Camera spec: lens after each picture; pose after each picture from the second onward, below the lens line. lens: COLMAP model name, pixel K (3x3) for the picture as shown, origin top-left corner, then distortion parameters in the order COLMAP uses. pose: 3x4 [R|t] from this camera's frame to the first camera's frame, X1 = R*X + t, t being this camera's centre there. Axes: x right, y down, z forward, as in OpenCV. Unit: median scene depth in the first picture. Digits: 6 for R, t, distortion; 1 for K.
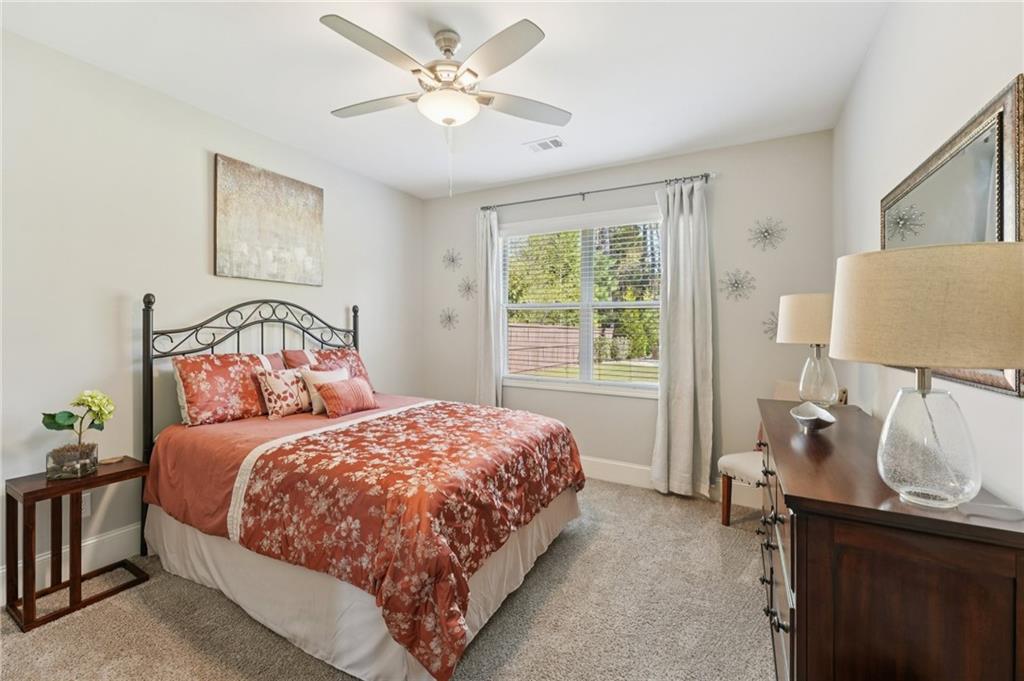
lens RADIAL K [[412.2, 0, 510.8], [0, 412.2, 333.5], [0, 0, 1]] dist [0.000405, -0.000097]
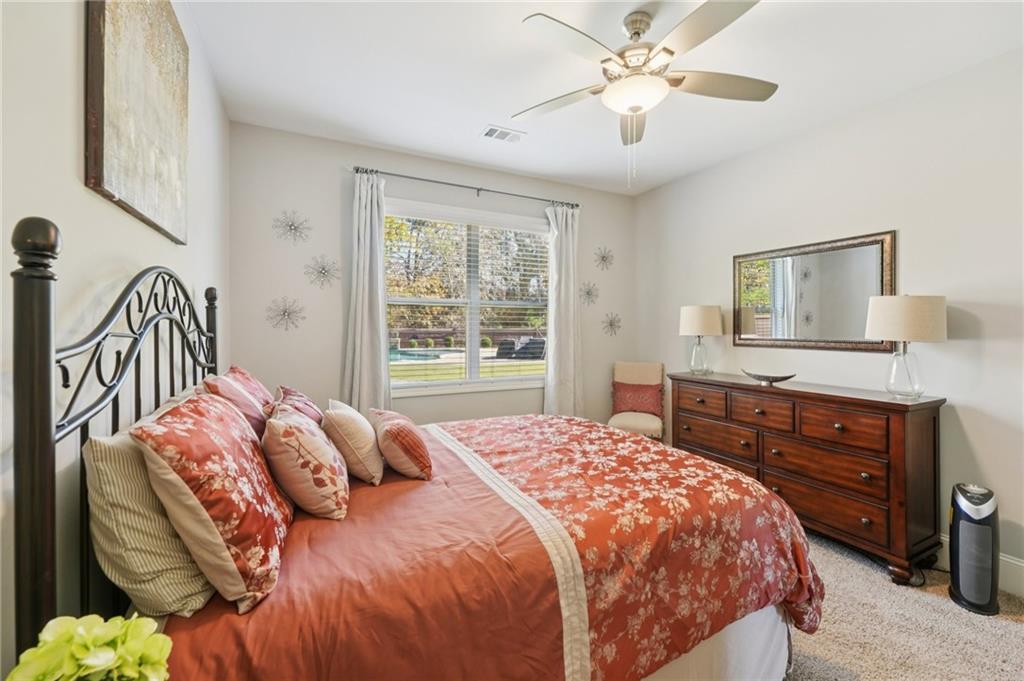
lens RADIAL K [[417.4, 0, 510.3], [0, 417.4, 325.8], [0, 0, 1]] dist [0.001083, 0.000012]
pose [[0.574114, -0.006648, 0.818749, -1.157664], [0.012942, 0.999916, -0.000956, -0.024767], [-0.818673, 0.011145, 0.574151, 0.723824]]
